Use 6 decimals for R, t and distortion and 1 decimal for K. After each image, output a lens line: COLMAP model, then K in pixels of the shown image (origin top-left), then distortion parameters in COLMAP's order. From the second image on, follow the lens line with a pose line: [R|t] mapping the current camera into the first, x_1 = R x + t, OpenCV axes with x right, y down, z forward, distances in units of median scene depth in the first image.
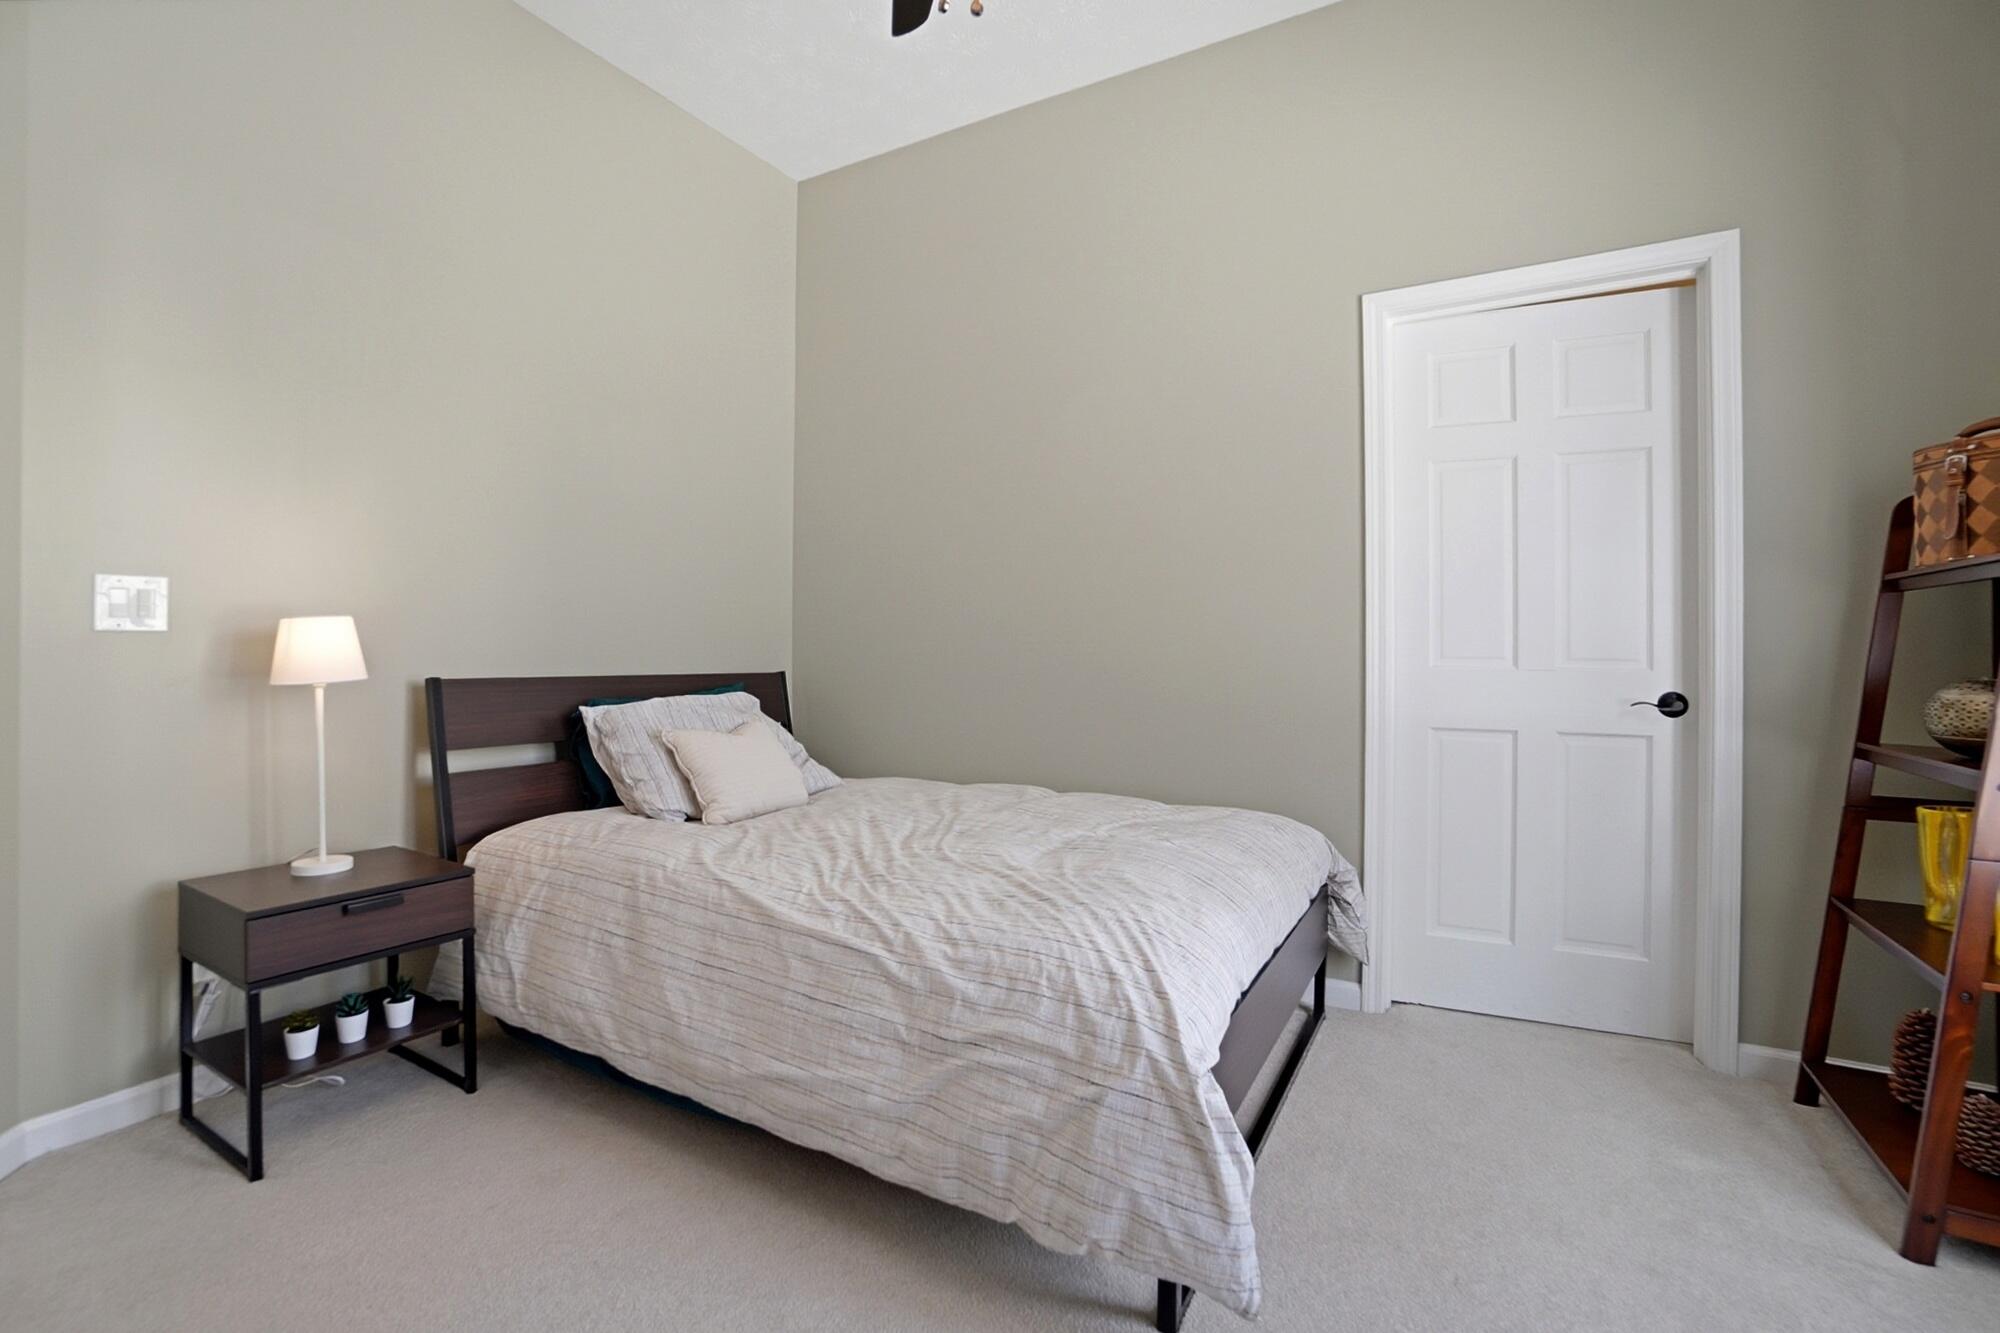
lens RADIAL K [[884.8, 0, 994.2], [0, 884.8, 654.4], [0, 0, 1]] dist [-0.038911, 0.001028]
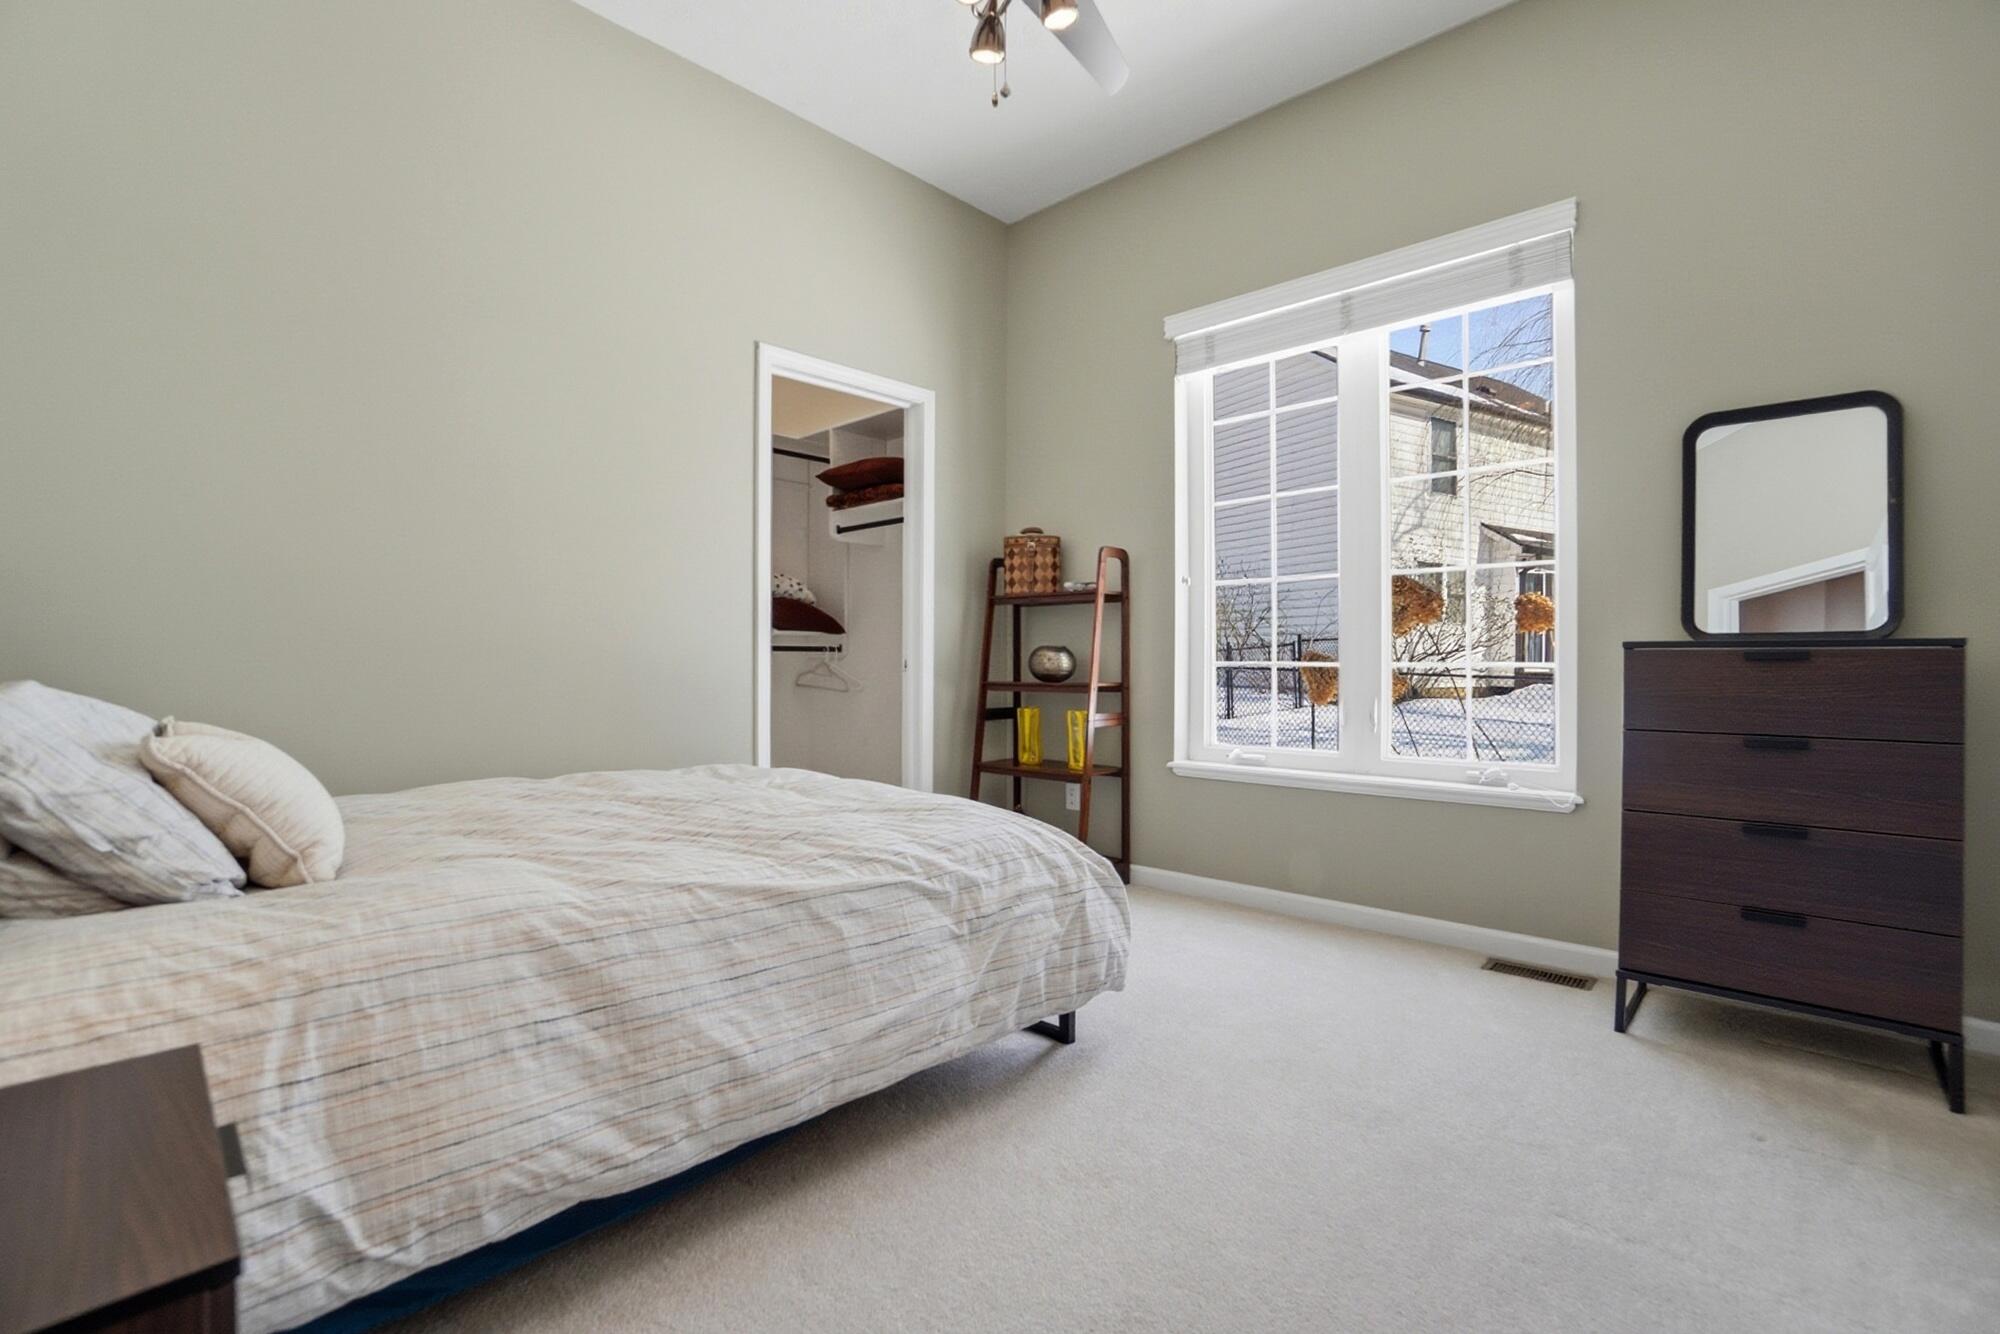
lens RADIAL K [[884.8, 0, 997.1], [0, 884.8, 668.8], [0, 0, 1]] dist [-0.038911, 0.001028]
pose [[0.225905, -0.009422, 0.974104, -1.071569], [0.001014, 0.999955, 0.009437, 0.061536], [-0.974149, -0.001145, 0.225904, 0.588651]]
